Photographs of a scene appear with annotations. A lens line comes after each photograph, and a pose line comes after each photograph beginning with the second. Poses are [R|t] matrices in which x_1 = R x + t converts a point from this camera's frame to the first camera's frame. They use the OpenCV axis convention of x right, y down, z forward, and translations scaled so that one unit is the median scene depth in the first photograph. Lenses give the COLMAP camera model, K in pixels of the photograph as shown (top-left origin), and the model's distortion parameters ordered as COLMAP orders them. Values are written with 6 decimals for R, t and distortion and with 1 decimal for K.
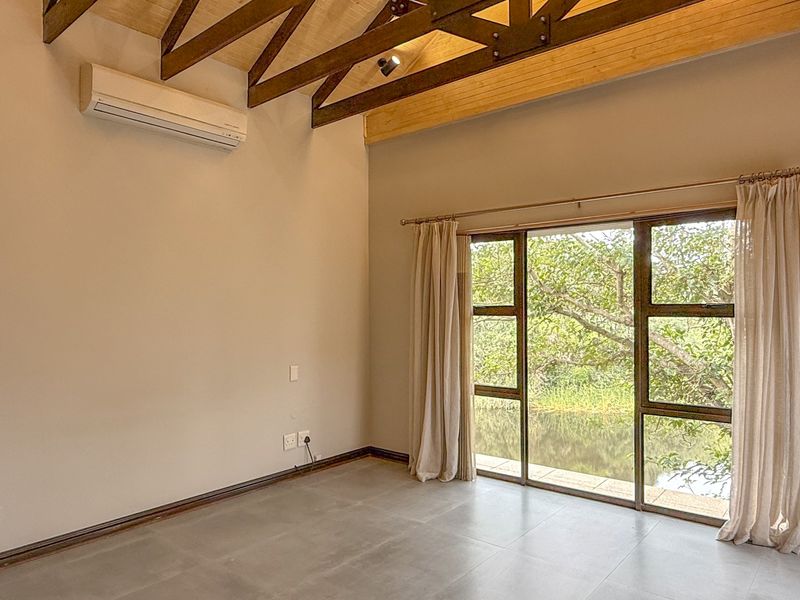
lens RADIAL K [[550.5, 0, 398.6], [0, 550.5, 302.9], [0, 0, 1]] dist [-0.004113, 0.002349]
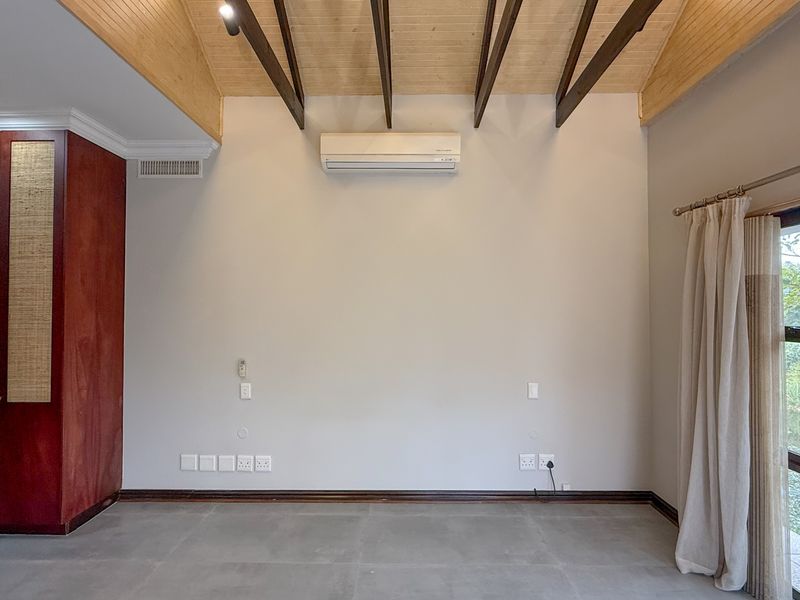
lens RADIAL K [[424.4, 0, 399.4], [0, 424.4, 300.1], [0, 0, 1]] dist [-0.000080, 0.000122]
pose [[0.633025, -0.012282, -0.774034, 0.235075], [0.002173, 0.999898, -0.014090, -0.018687], [0.774128, 0.007237, 0.632988, 0.360909]]
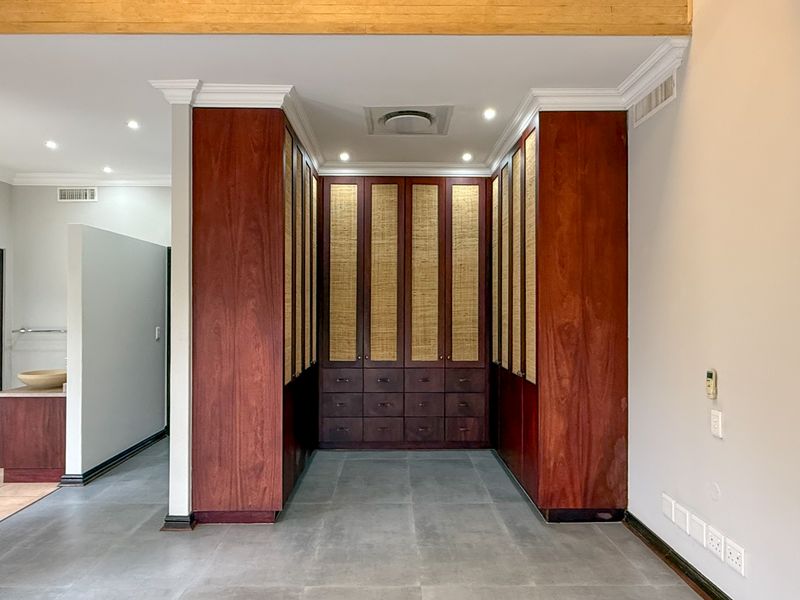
lens RADIAL K [[560.0, 0, 398.6], [0, 560.0, 297.9], [0, 0, 1]] dist [-0.004021, -0.000711]
pose [[-0.764335, -0.001574, -0.644817, 0.134653], [0.010027, 0.999847, -0.014326, -0.000074], [0.644741, -0.017415, -0.764202, 0.821190]]
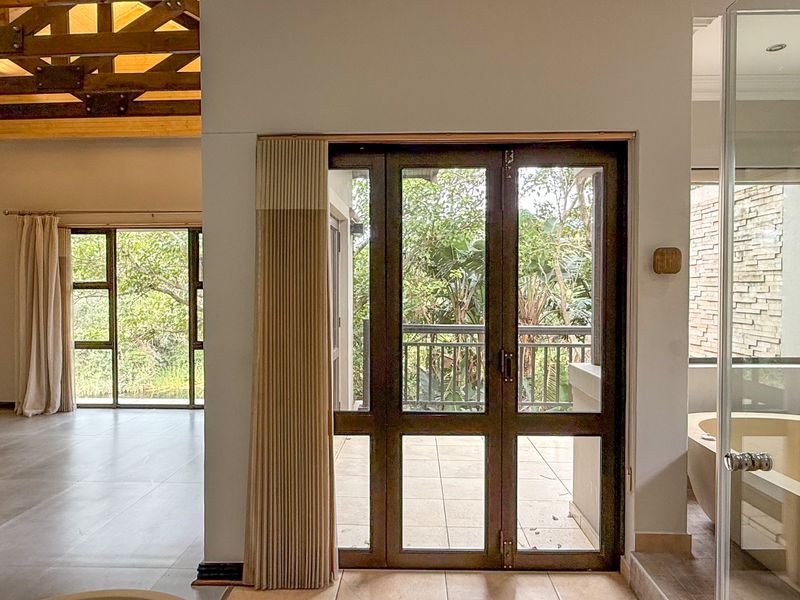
lens RADIAL K [[550.5, 0, 396.2], [0, 550.5, 301.8], [0, 0, 1]] dist [-0.004113, 0.002349]
pose [[0.790376, -0.010987, 0.612524, -0.061511], [-0.008431, 0.999549, 0.028808, 0.009481], [-0.612564, -0.027934, 0.789927, -0.532395]]
